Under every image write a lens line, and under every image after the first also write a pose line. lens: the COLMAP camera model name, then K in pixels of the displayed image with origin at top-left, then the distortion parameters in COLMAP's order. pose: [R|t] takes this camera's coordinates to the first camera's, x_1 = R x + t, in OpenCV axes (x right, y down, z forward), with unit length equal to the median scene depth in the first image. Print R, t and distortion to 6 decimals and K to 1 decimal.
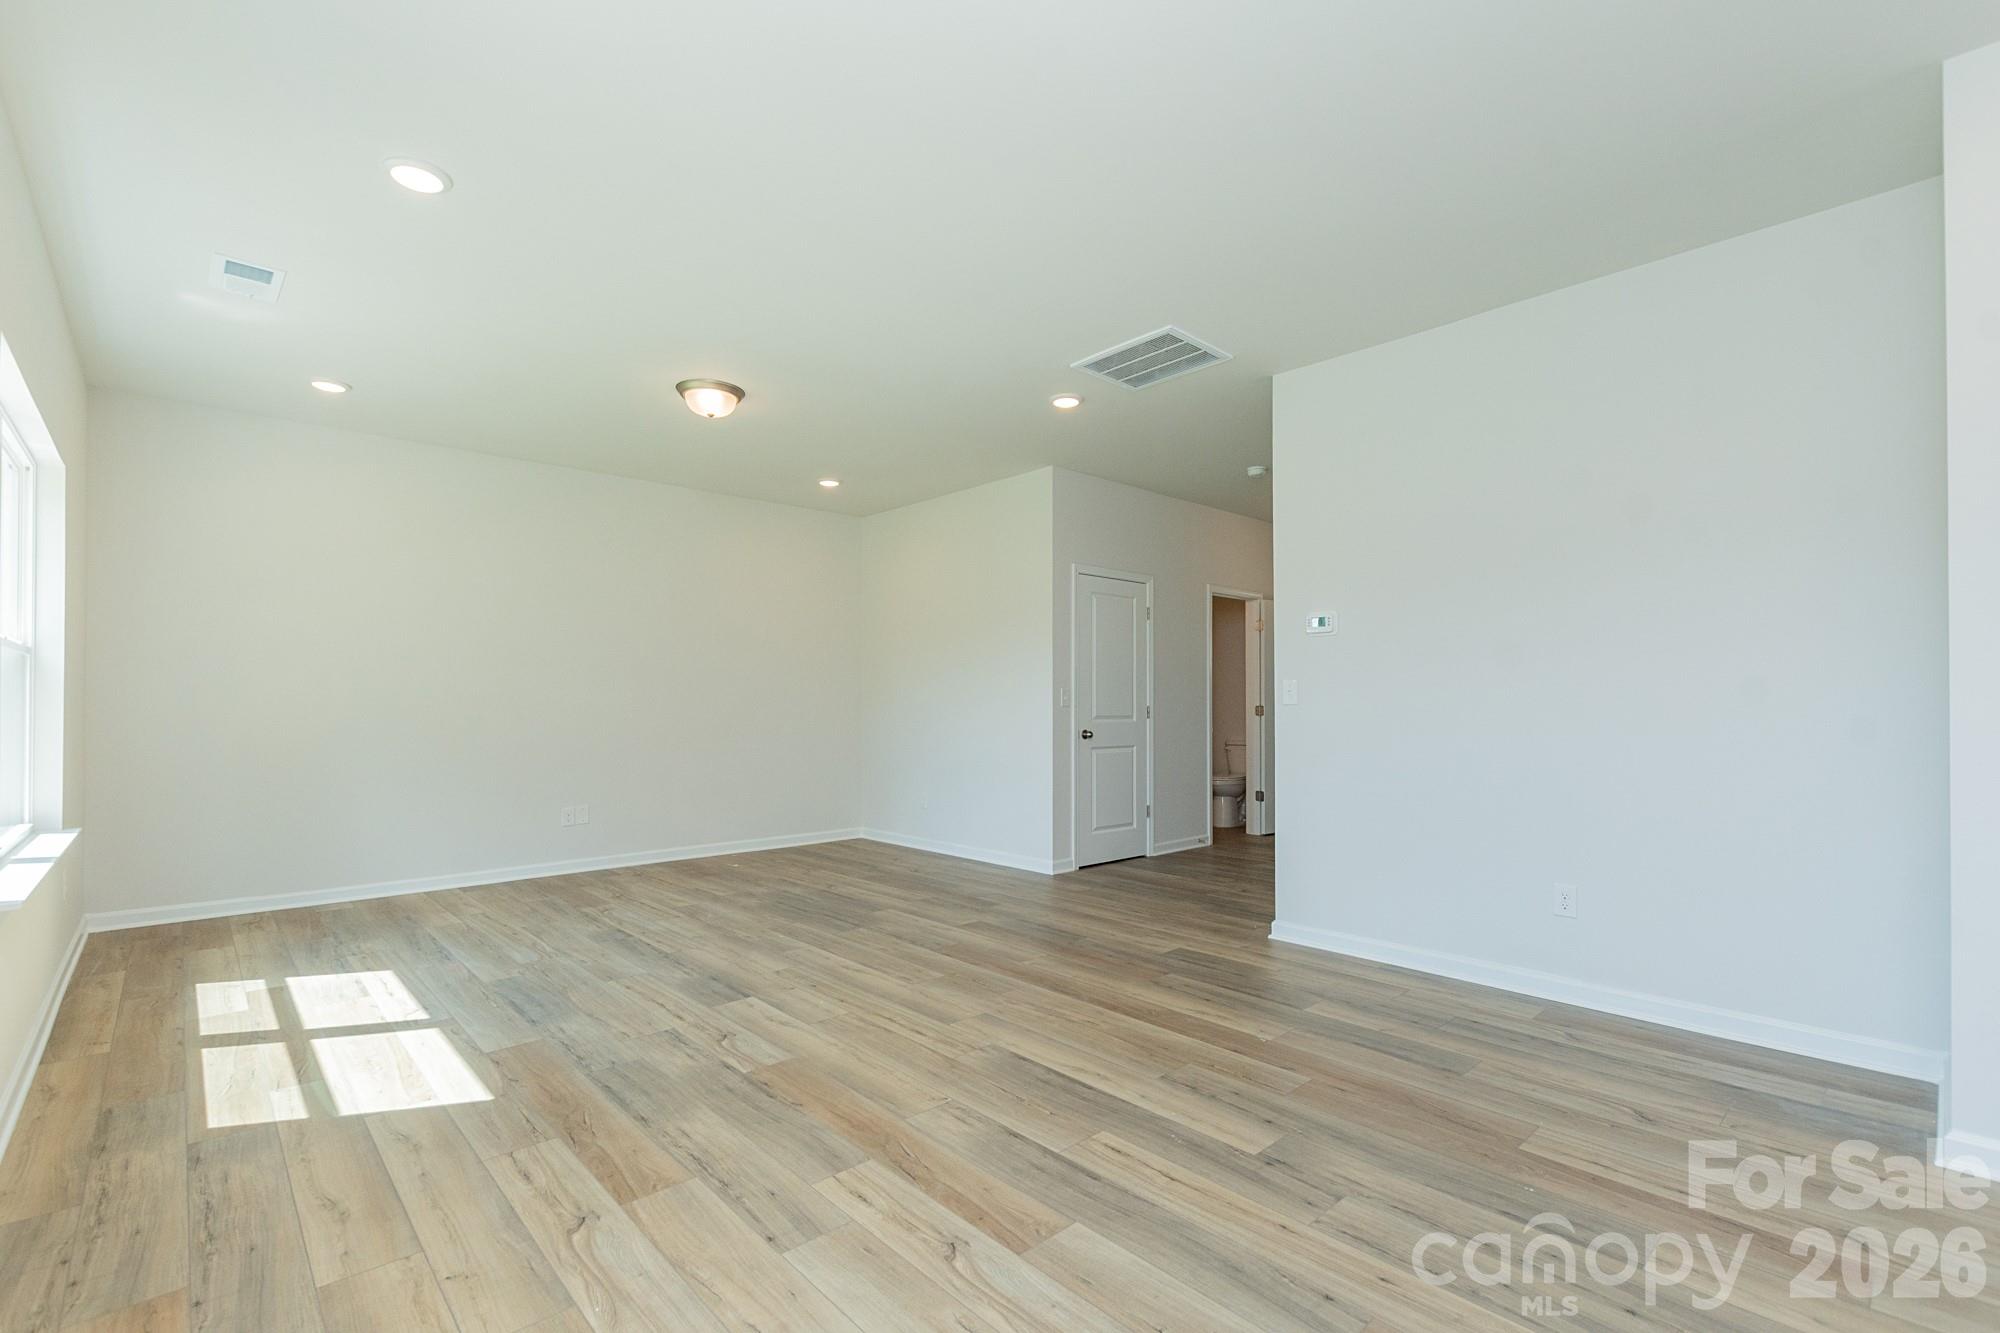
lens RADIAL K [[889.9, 0, 1013.0], [0, 889.9, 694.3], [0, 0, 1]] dist [0.001488, -0.000526]
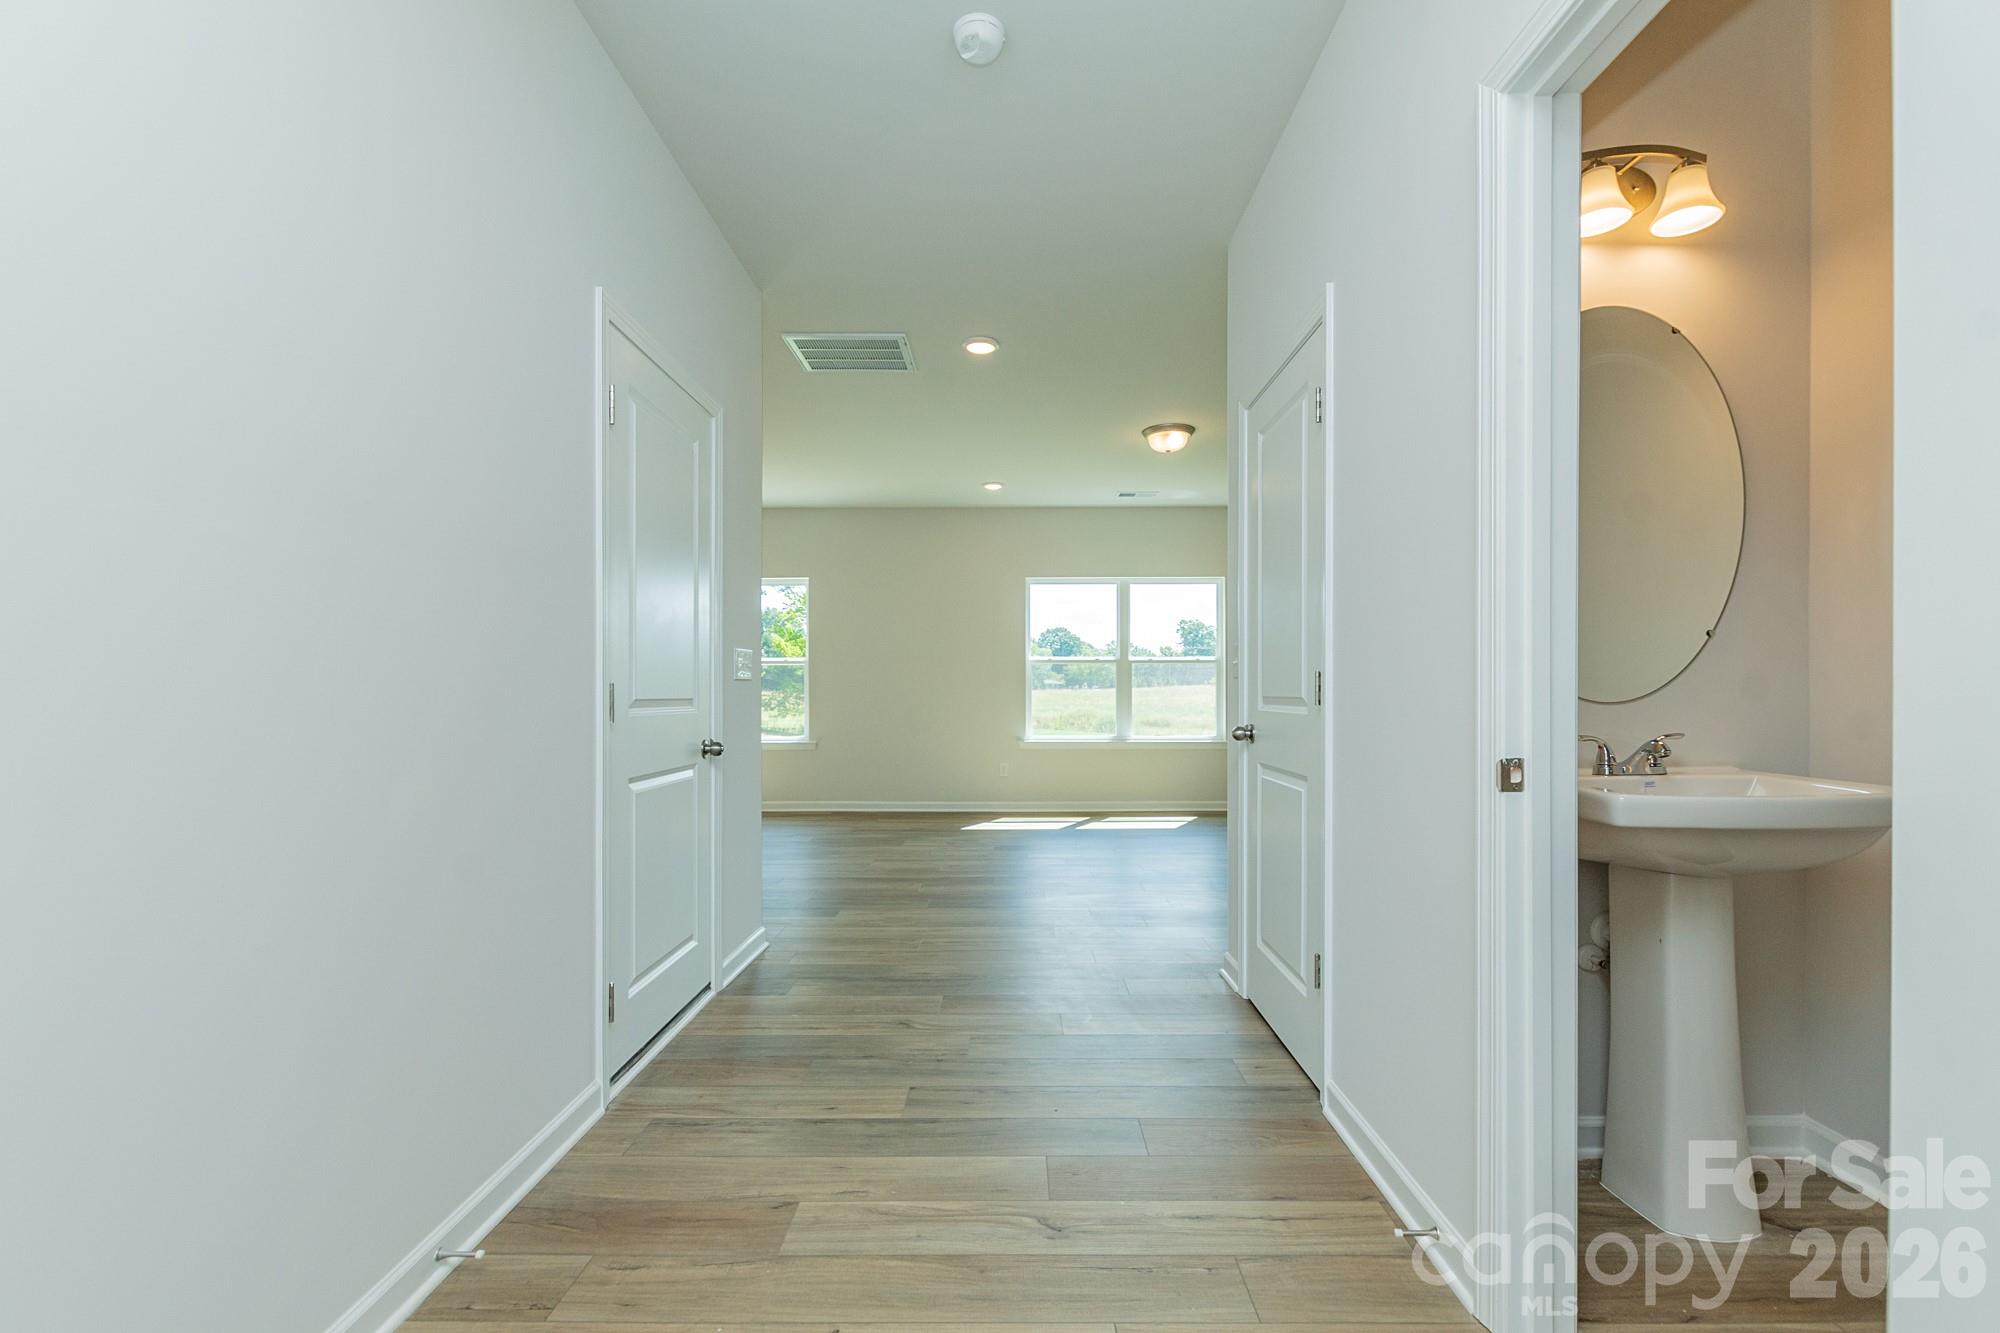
lens RADIAL K [[889.9, 0, 1013.0], [0, 889.9, 694.3], [0, 0, 1]] dist [0.001488, -0.000526]
pose [[-0.686812, 0.002205, -0.726832, 1.016080], [0.007640, 0.999962, -0.004186, 0.044922], [0.726795, -0.008428, -0.686803, 2.379272]]
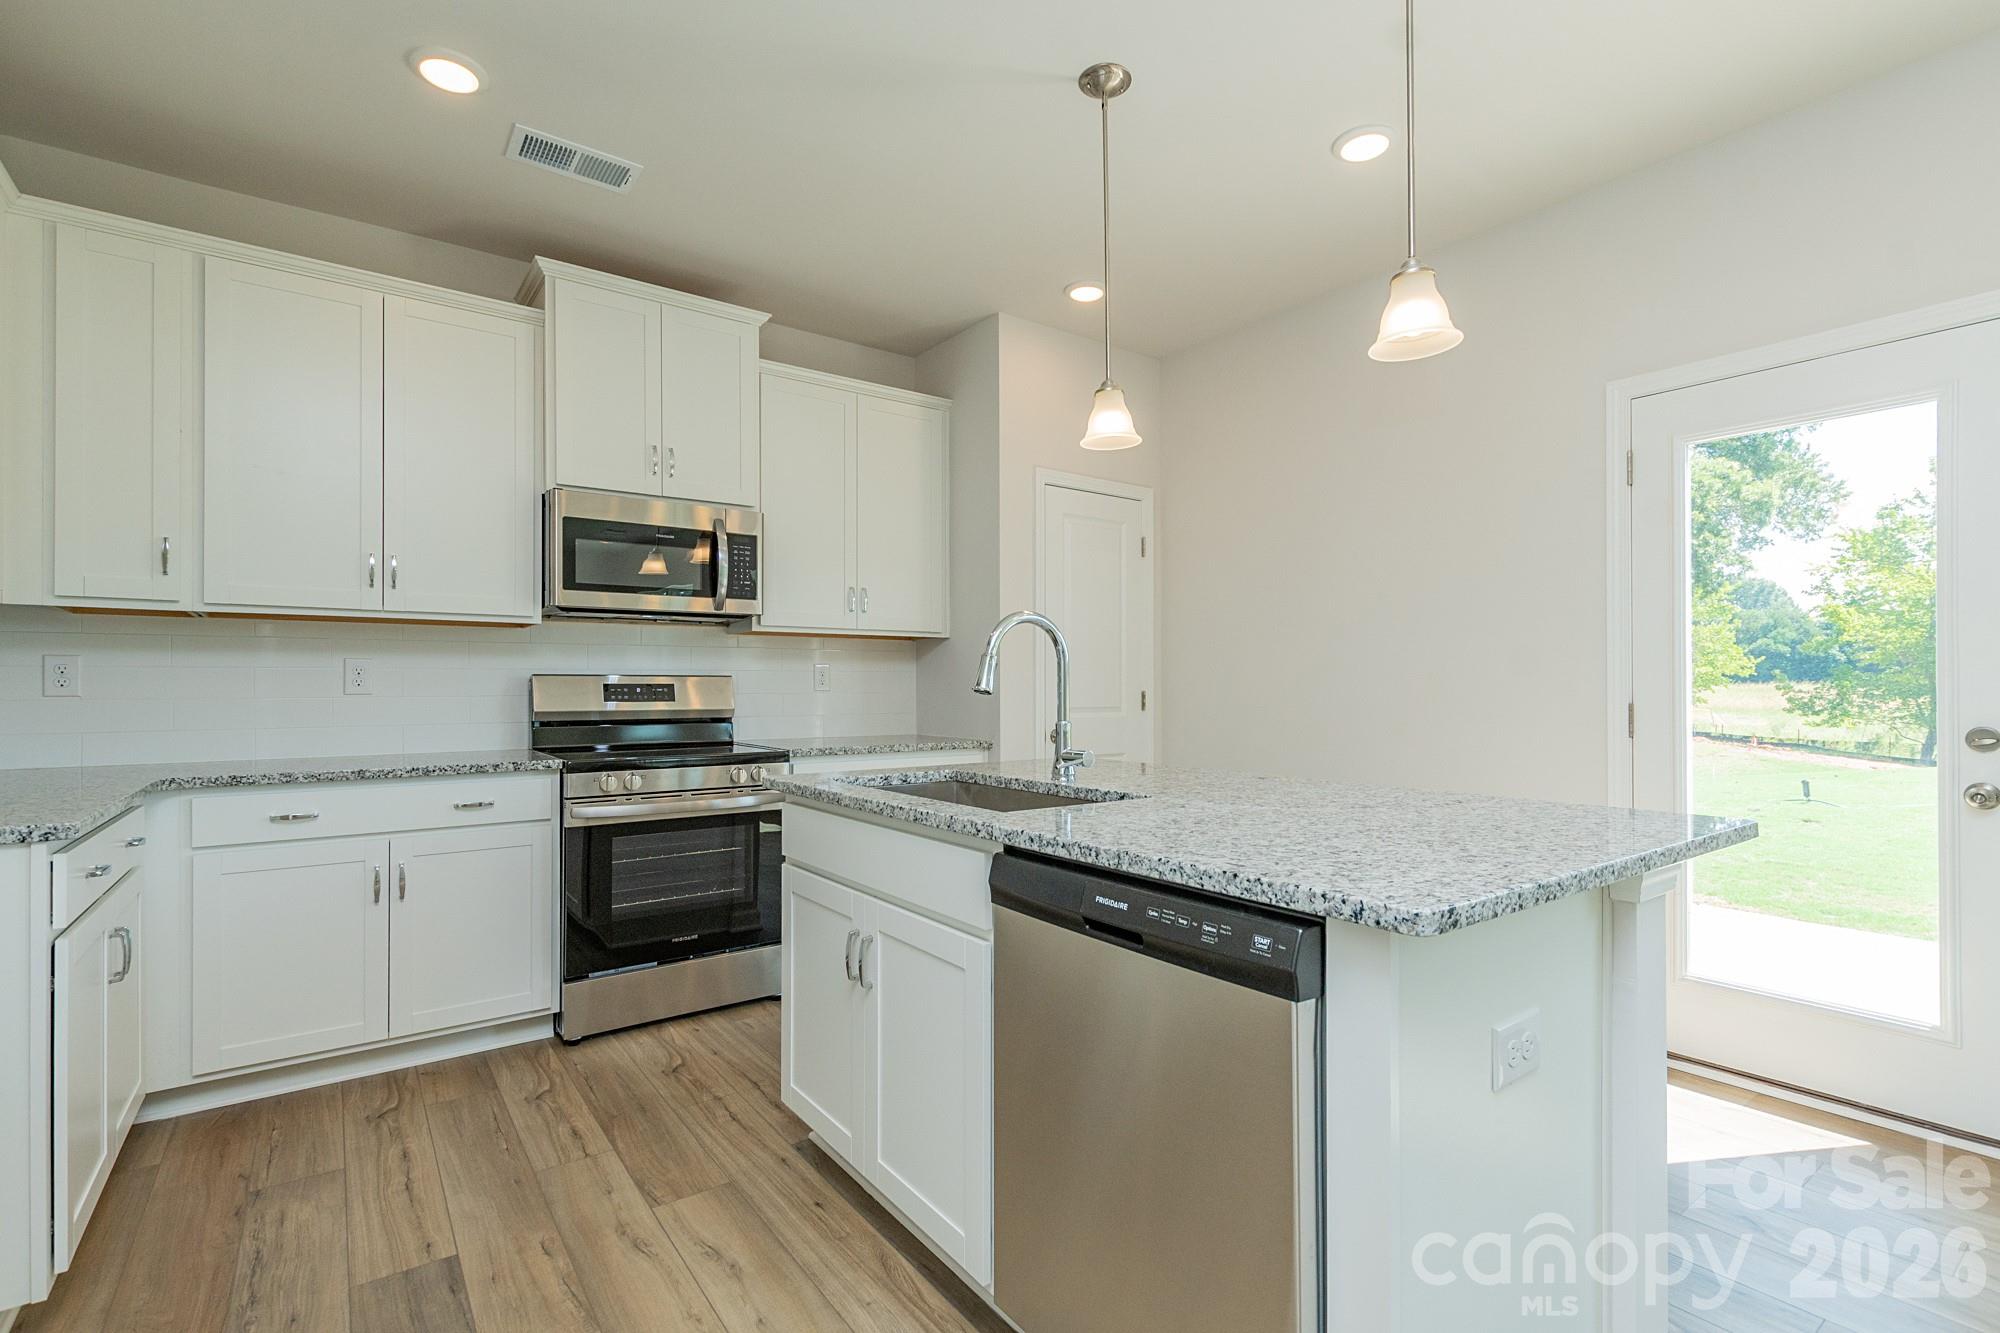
lens RADIAL K [[903.5, 0, 996.4], [0, 903.5, 683.6], [0, 0, 1]] dist [0.003116, 0.000525]
pose [[-0.992538, 0.001839, 0.121922, 0.646028], [0.000444, 0.999934, -0.011472, 0.004465], [-0.121935, -0.011332, -0.992473, 0.634473]]
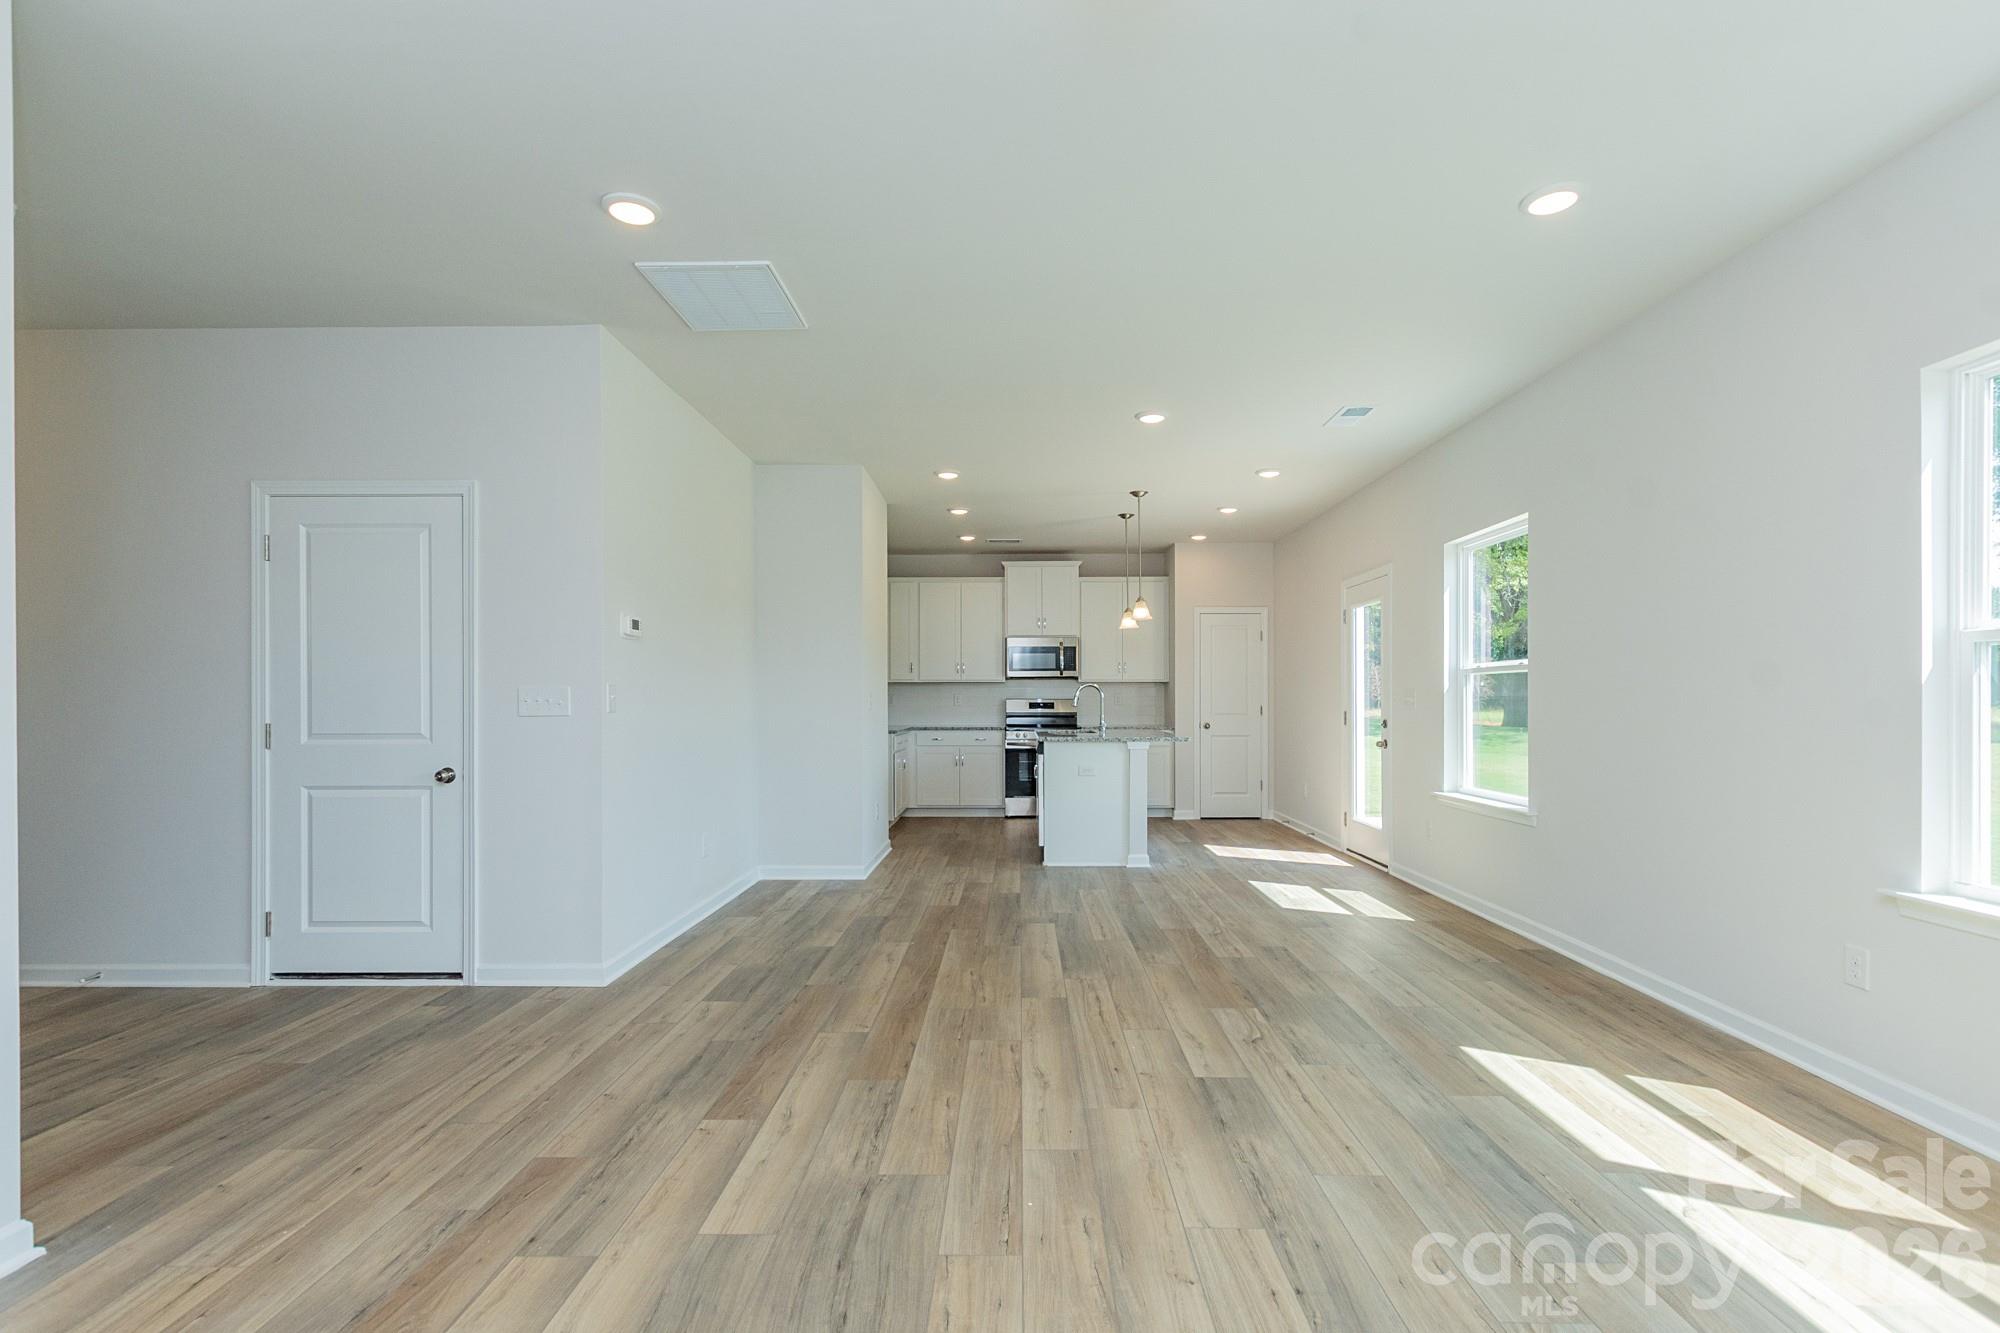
lens RADIAL K [[907.7, 0, 1003.2], [0, 907.7, 697.7], [0, 0, 1]] dist [0.002004, 0.000028]
pose [[-0.714529, 0.003812, 0.699595, -0.789935], [-0.004675, 0.999937, -0.010223, 0.007696], [-0.699590, -0.010575, -0.714466, 1.818700]]
